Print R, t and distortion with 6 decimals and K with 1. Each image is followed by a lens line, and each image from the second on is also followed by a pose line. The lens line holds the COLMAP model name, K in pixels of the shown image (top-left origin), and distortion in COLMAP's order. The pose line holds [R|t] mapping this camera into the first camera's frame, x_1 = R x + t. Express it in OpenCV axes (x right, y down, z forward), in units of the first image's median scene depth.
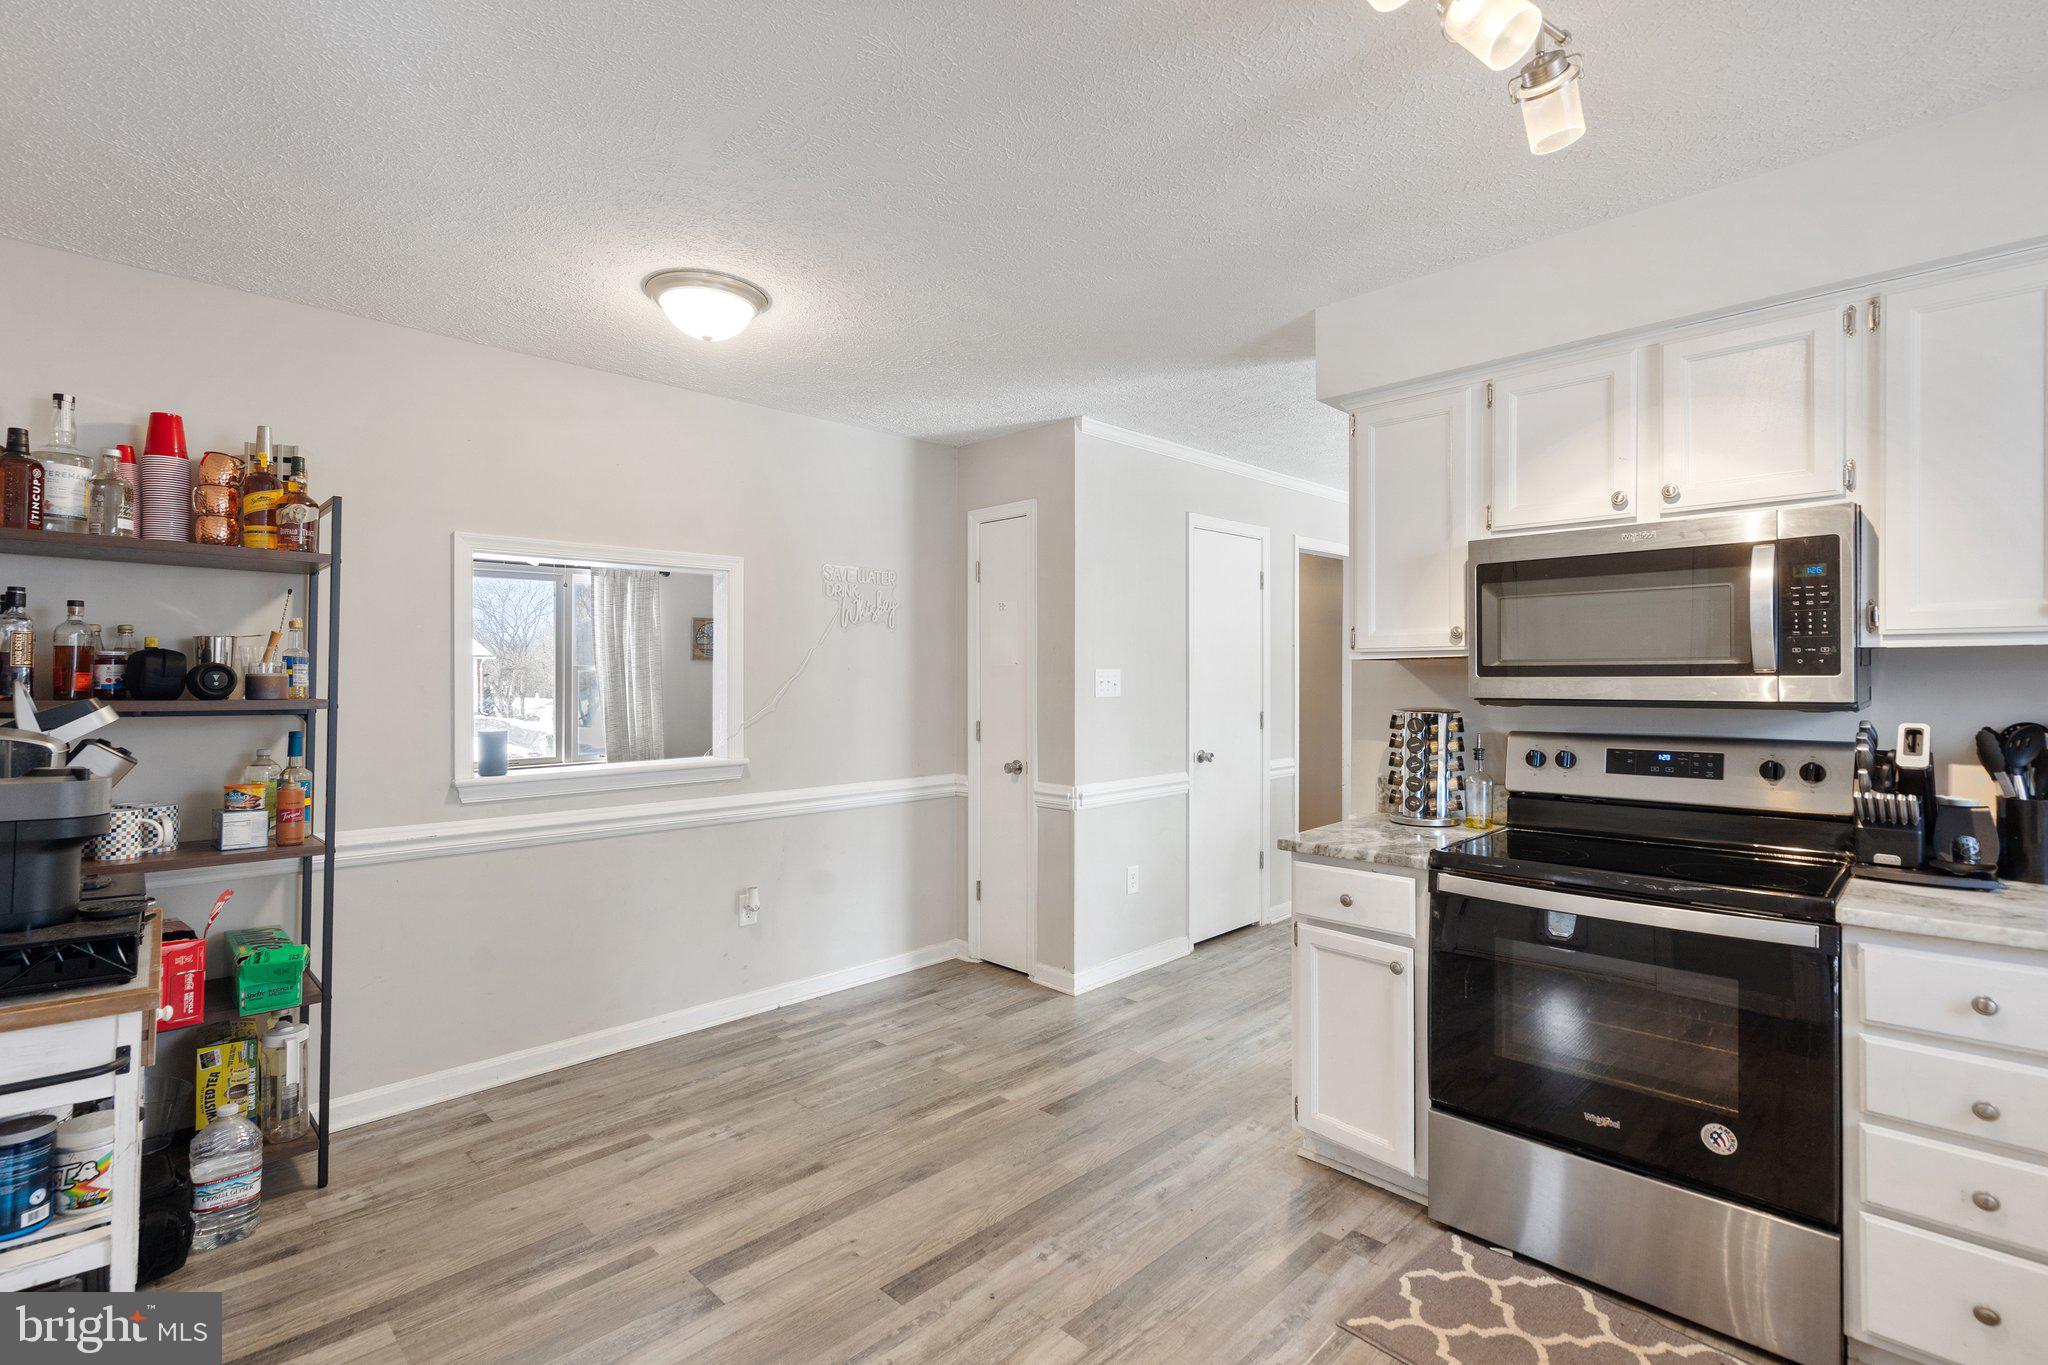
lens RADIAL K [[947.5, 0, 1016.3], [0, 947.5, 681.3], [0, 0, 1]] dist [-0.002499, 0.000080]
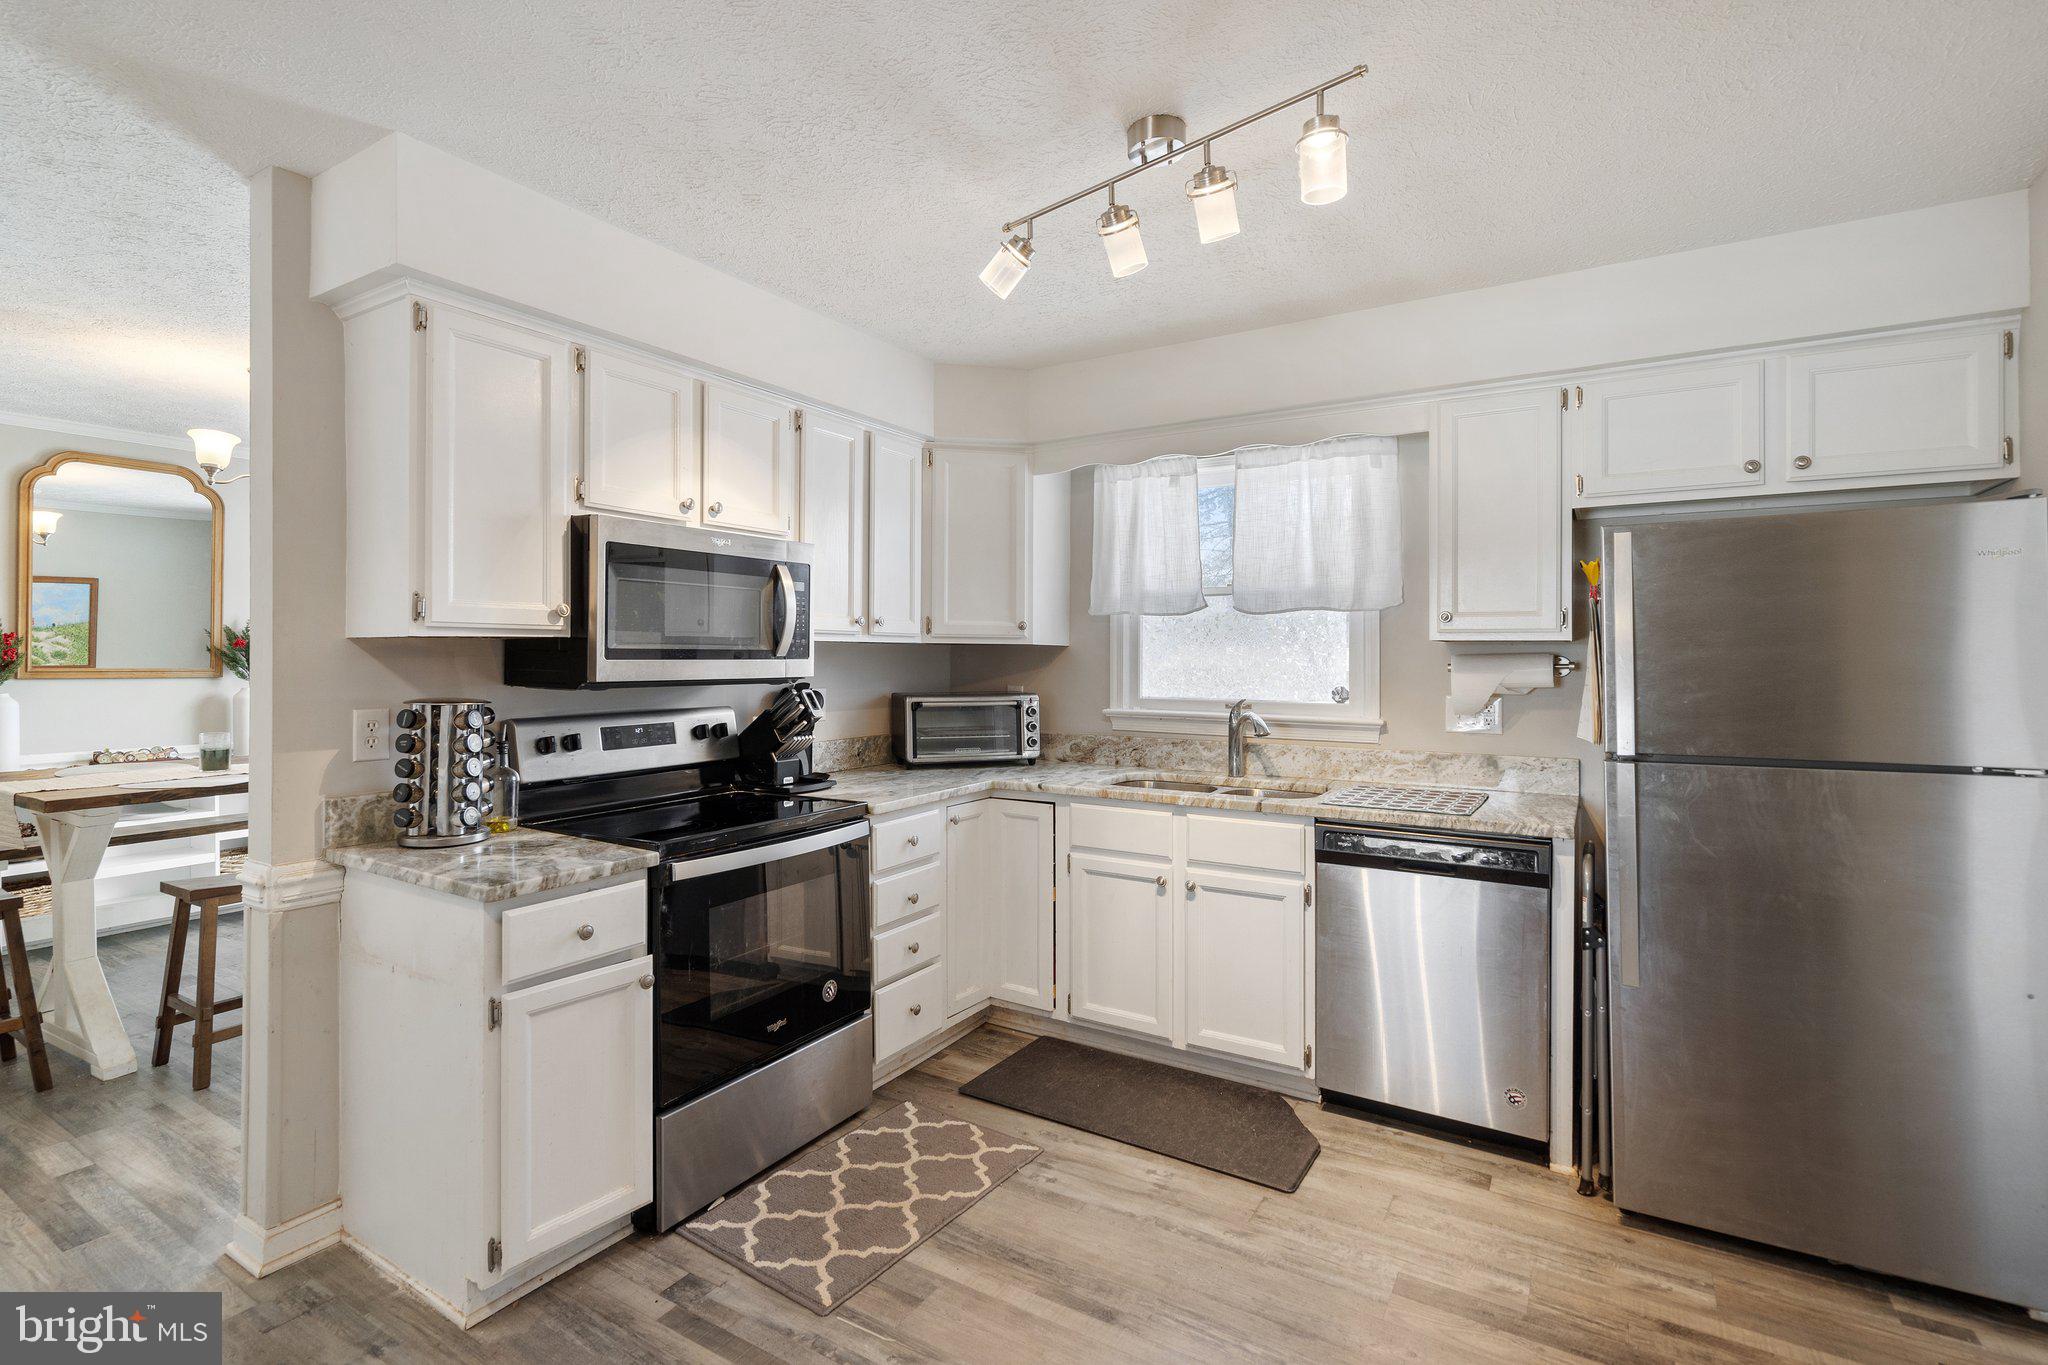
lens RADIAL K [[957.5, 0, 1015.0], [0, 957.5, 663.4], [0, 0, 1]] dist [0.000005, 0.000089]
pose [[-0.237594, -0.003703, 0.971357, -0.548753], [0.003043, 0.999985, 0.004557, -0.004192], [-0.971360, 0.004038, -0.237579, 0.843928]]
